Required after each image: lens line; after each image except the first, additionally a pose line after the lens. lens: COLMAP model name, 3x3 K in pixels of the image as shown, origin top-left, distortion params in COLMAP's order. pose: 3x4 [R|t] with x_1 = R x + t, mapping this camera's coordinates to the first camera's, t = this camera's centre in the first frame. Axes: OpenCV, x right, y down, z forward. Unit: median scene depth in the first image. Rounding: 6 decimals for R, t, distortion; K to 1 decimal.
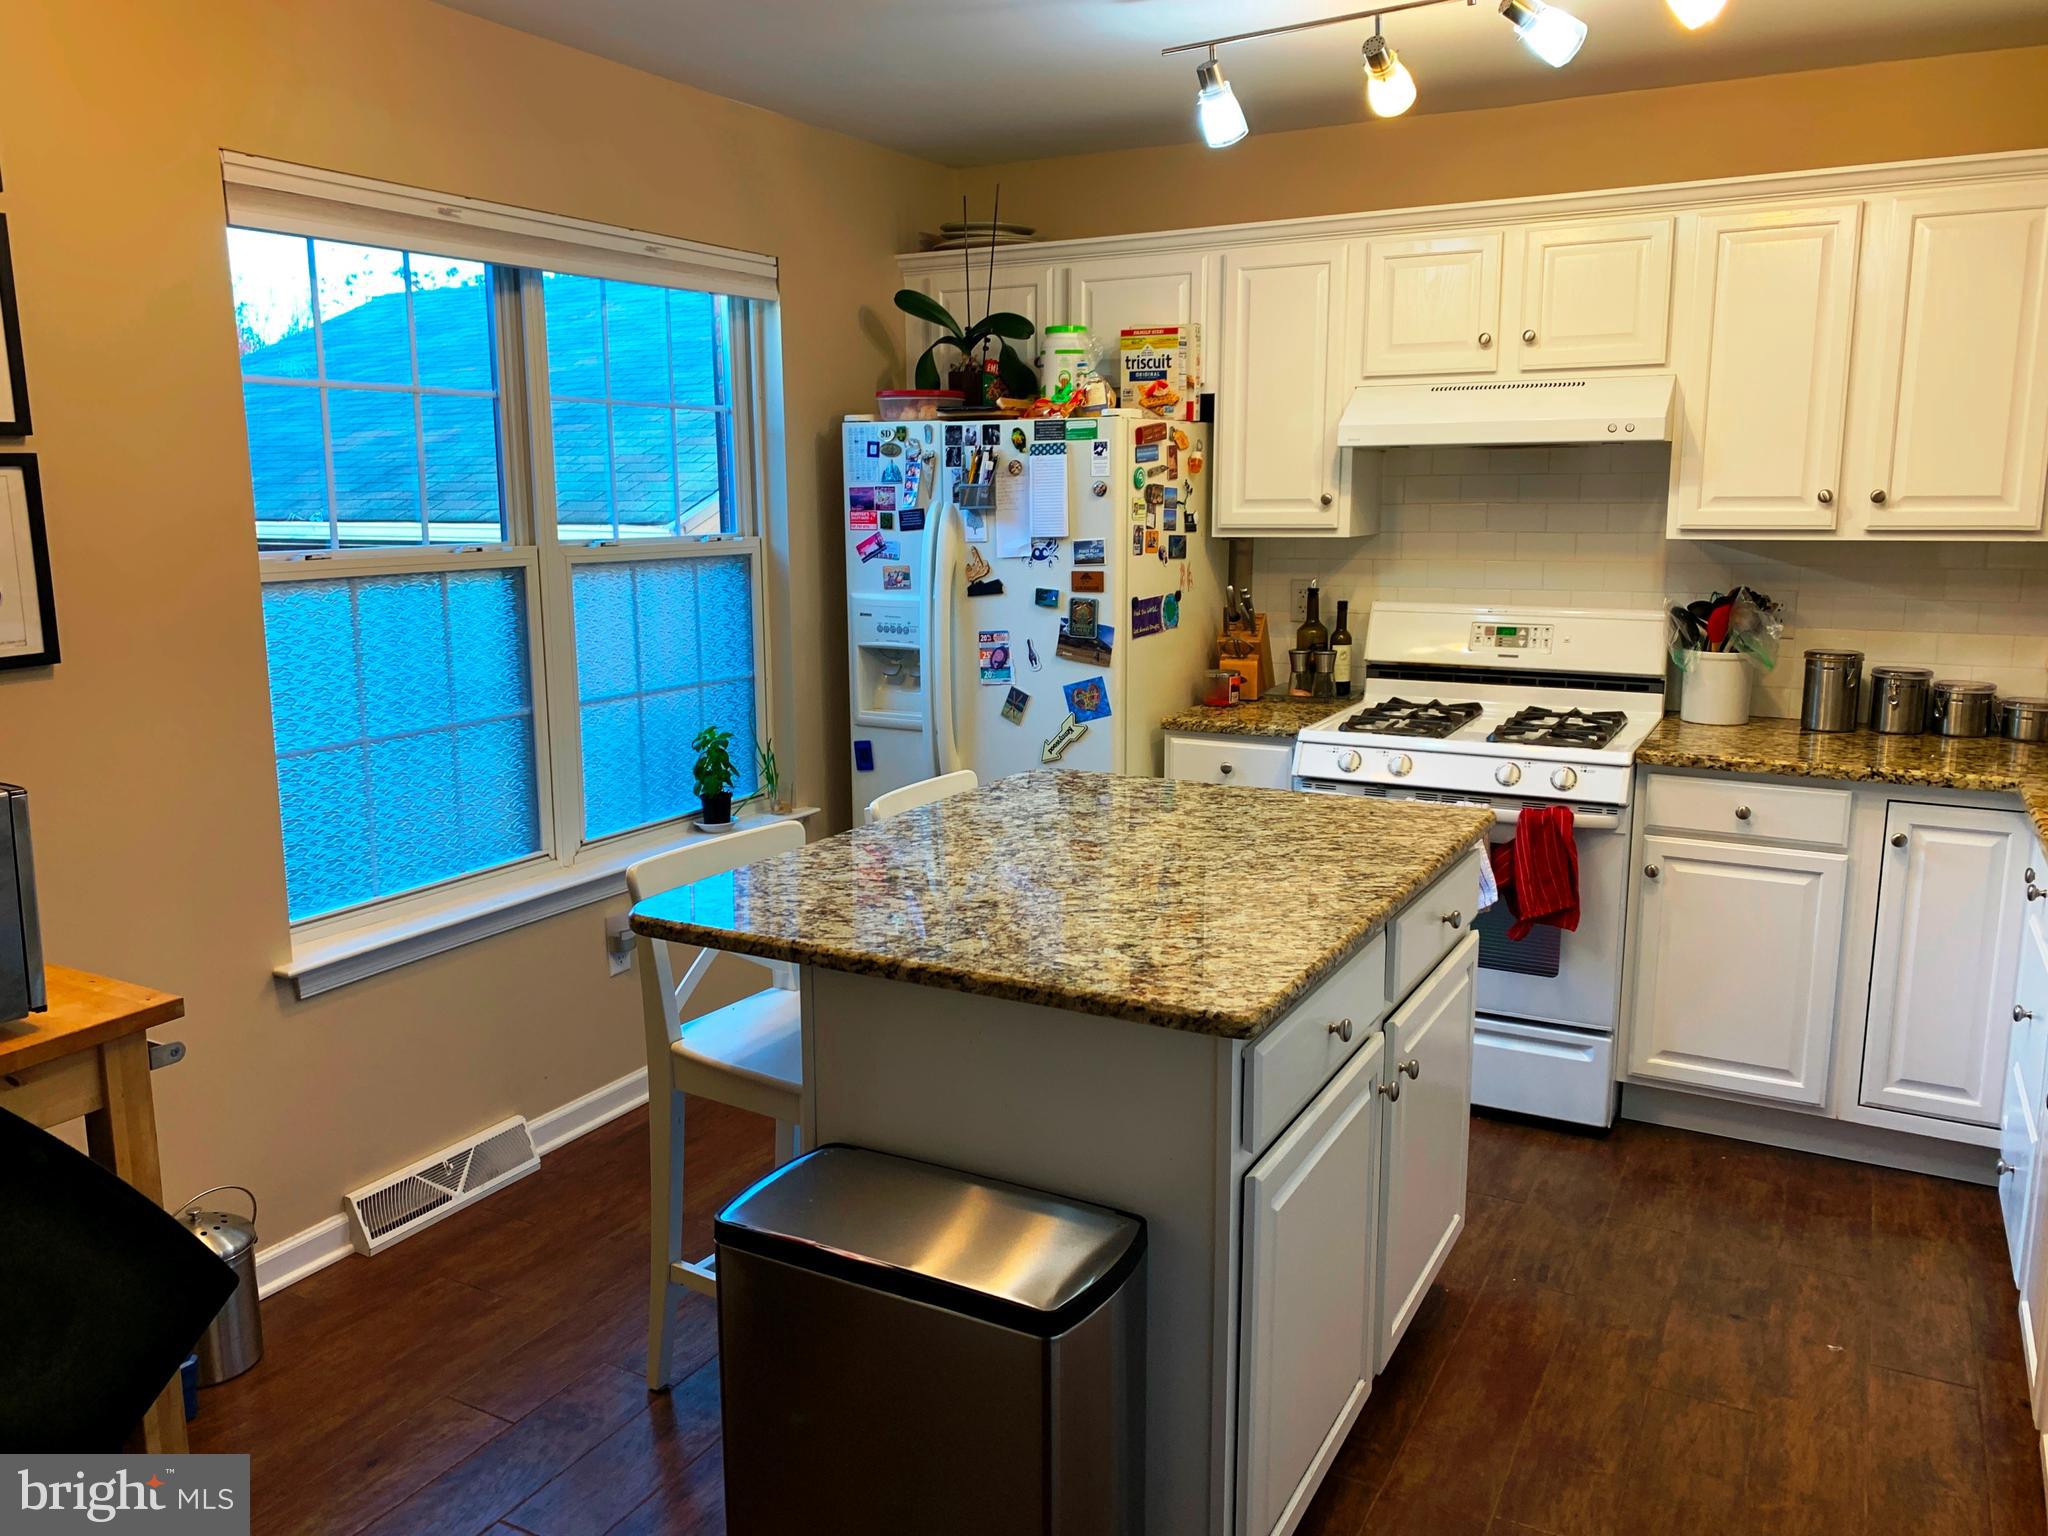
lens RADIAL K [[1522.1, 0, 1024.0], [0, 1522.1, 768.0], [0, 0, 1]] dist [-0.004331, -0.005195]
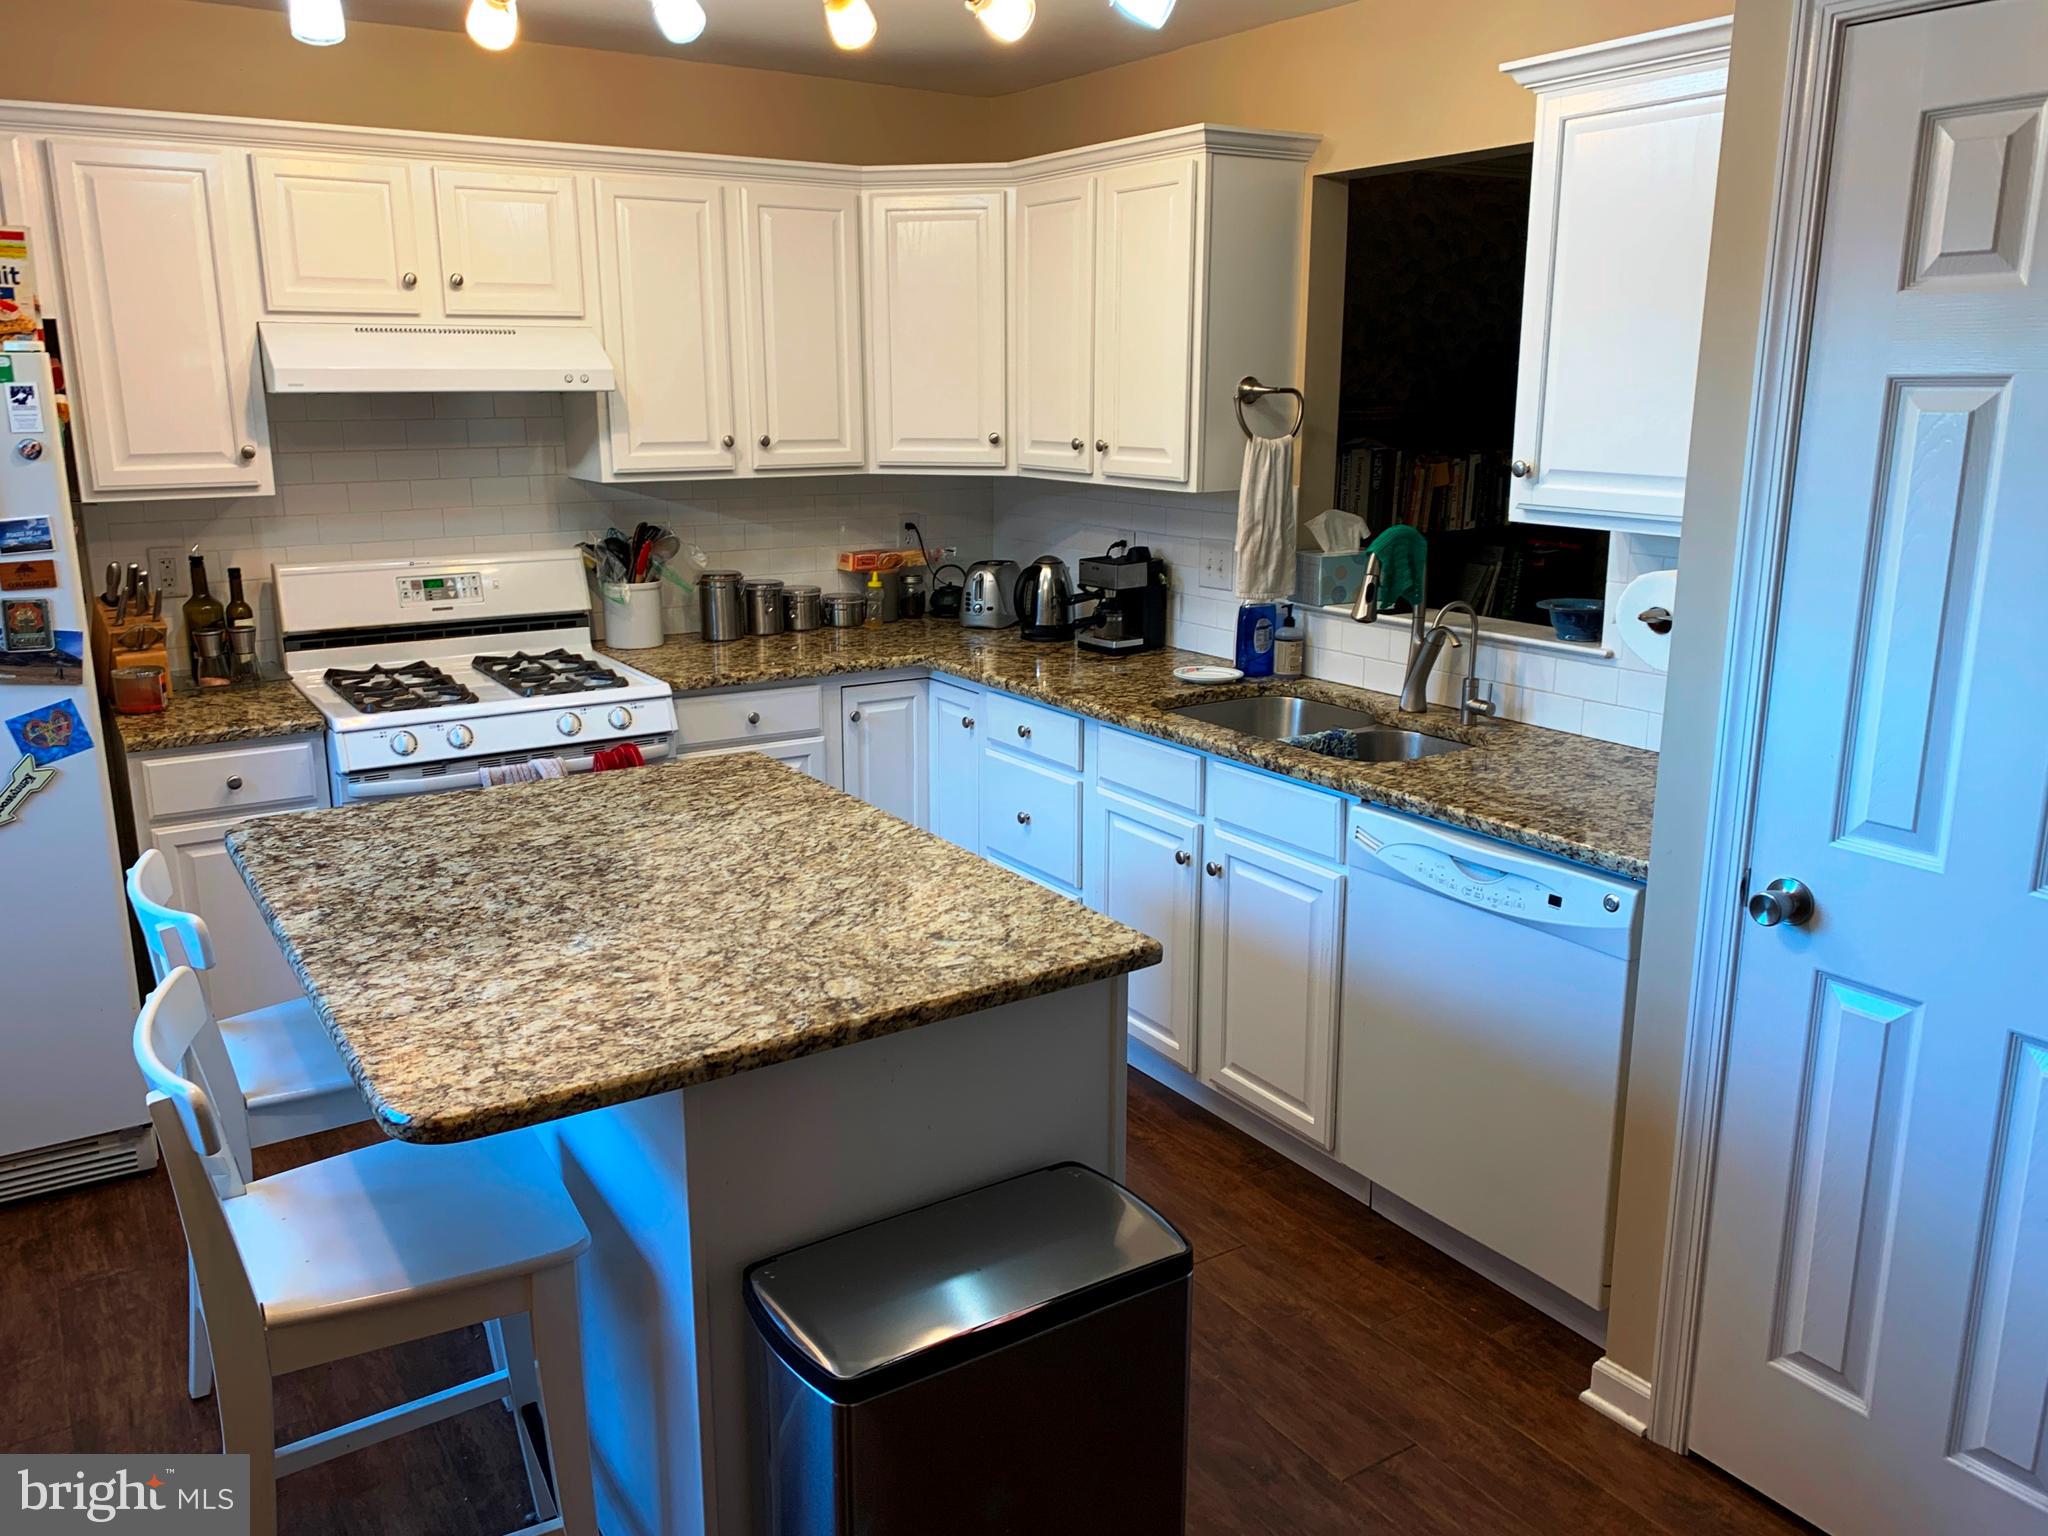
lens RADIAL K [[1511.9, 0, 1025.2], [0, 1511.9, 741.7], [0, 0, 1]] dist [-0.034624, -0.004467]
pose [[0.450736, -0.191718, 0.871826, -0.401156], [0.151389, 0.978934, 0.137003, -0.072281], [-0.879726, 0.070233, 0.470265, 0.252648]]
